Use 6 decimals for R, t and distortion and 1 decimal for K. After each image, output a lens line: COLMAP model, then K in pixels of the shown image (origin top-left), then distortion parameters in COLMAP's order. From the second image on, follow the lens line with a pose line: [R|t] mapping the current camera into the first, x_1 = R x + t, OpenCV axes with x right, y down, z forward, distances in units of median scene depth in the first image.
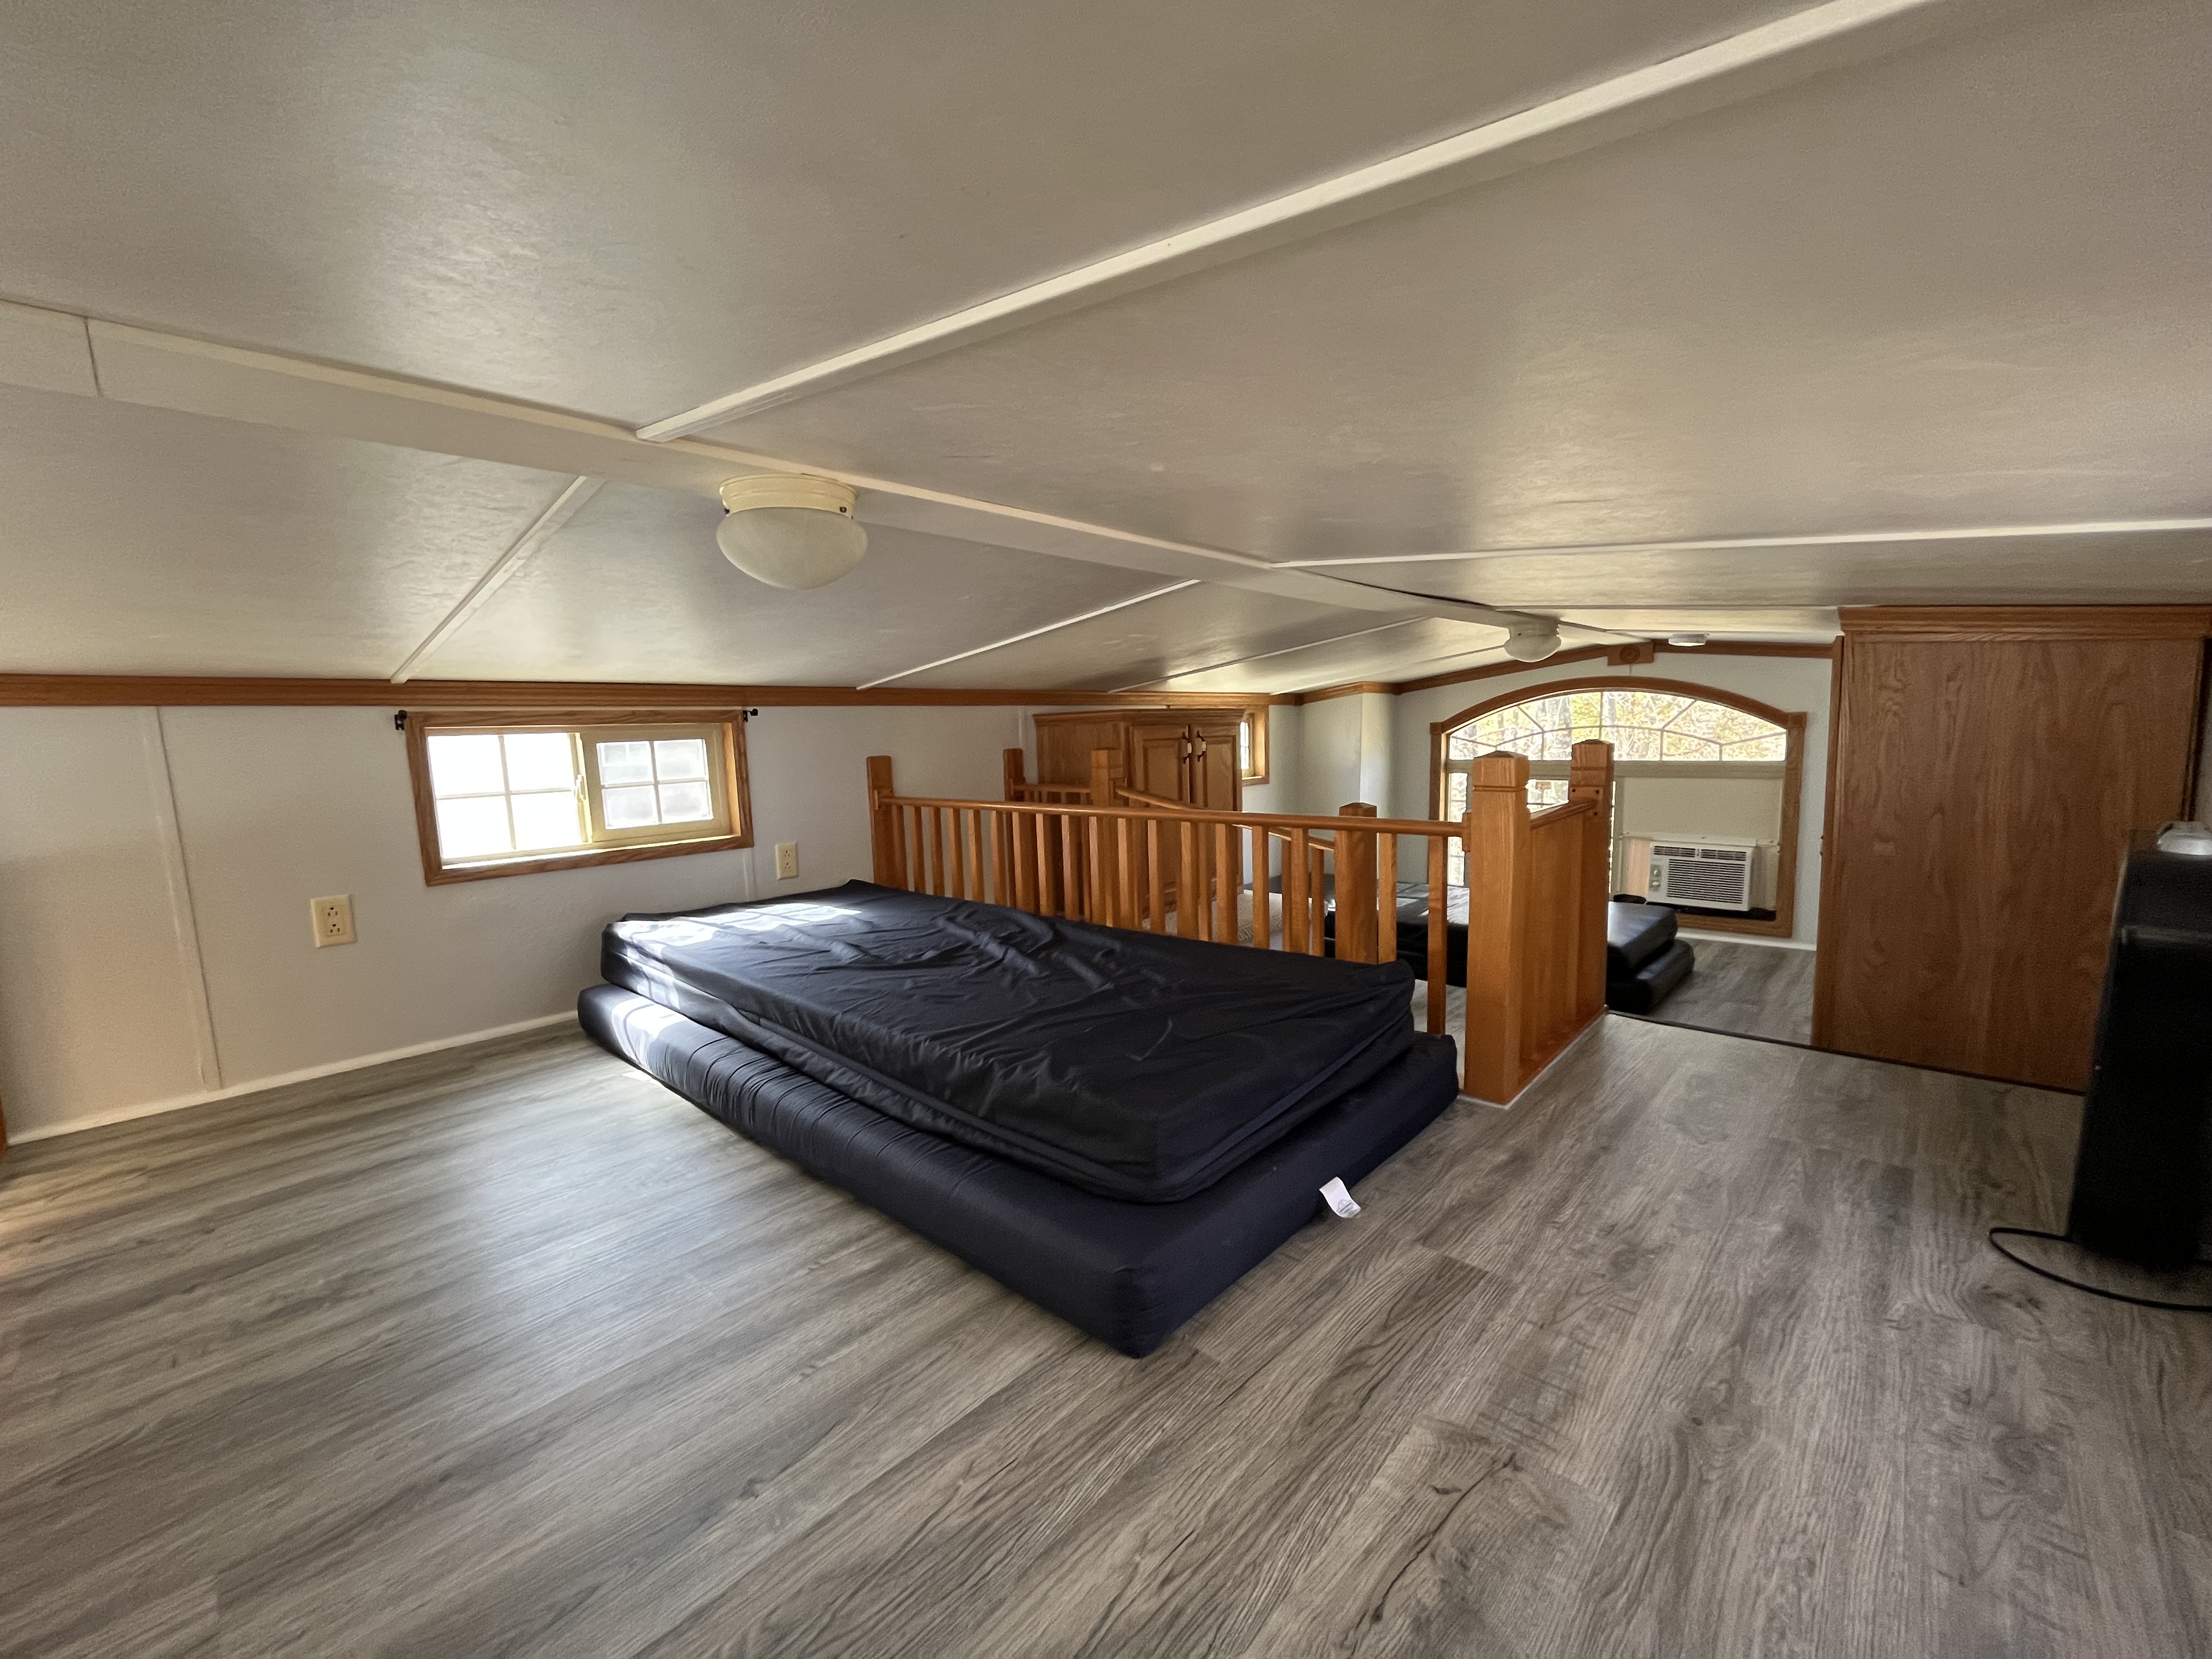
lens RADIAL K [[891.4, 0, 1101.6], [0, 891.4, 840.6], [0, 0, 1]] dist [-0.003088, 0.000122]
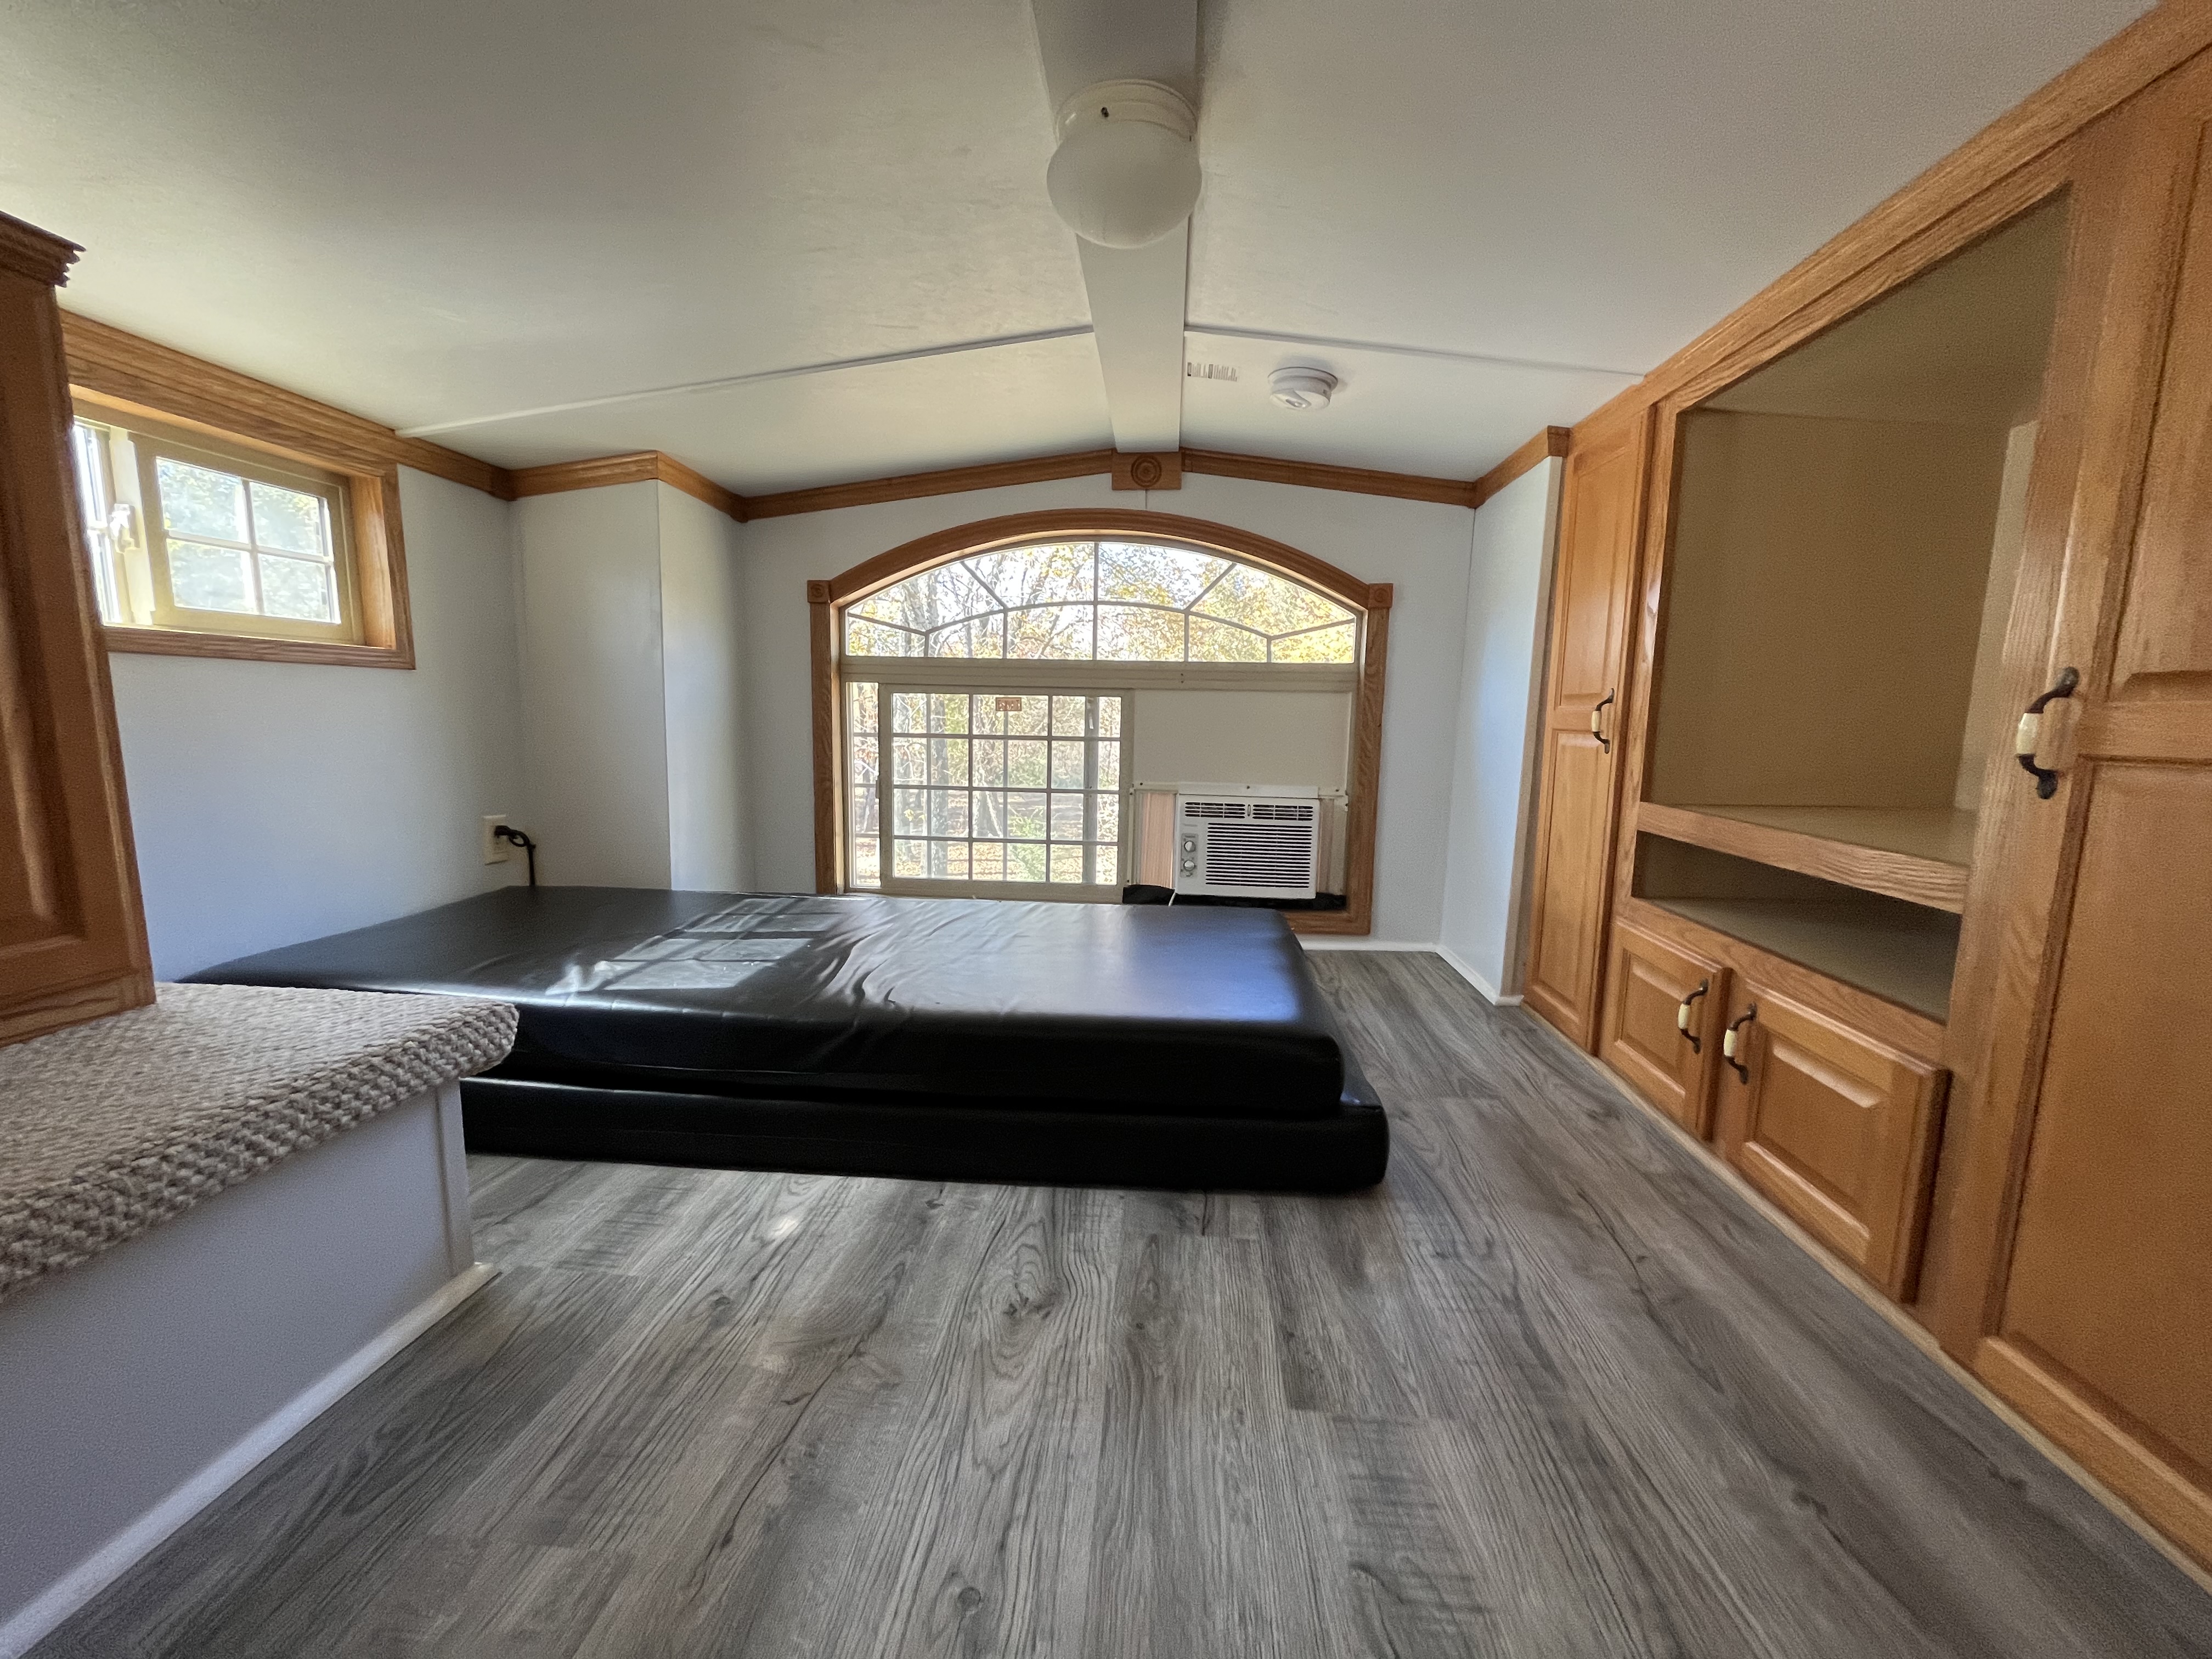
lens RADIAL K [[891.4, 0, 1101.4], [0, 891.4, 838.4], [0, 0, 1]] dist [-0.003088, 0.000122]
pose [[0.776060, -0.045763, 0.628996, 0.194397], [0.041552, 0.998907, 0.021408, 0.014960], [-0.629288, 0.009523, 0.777114, 0.566905]]
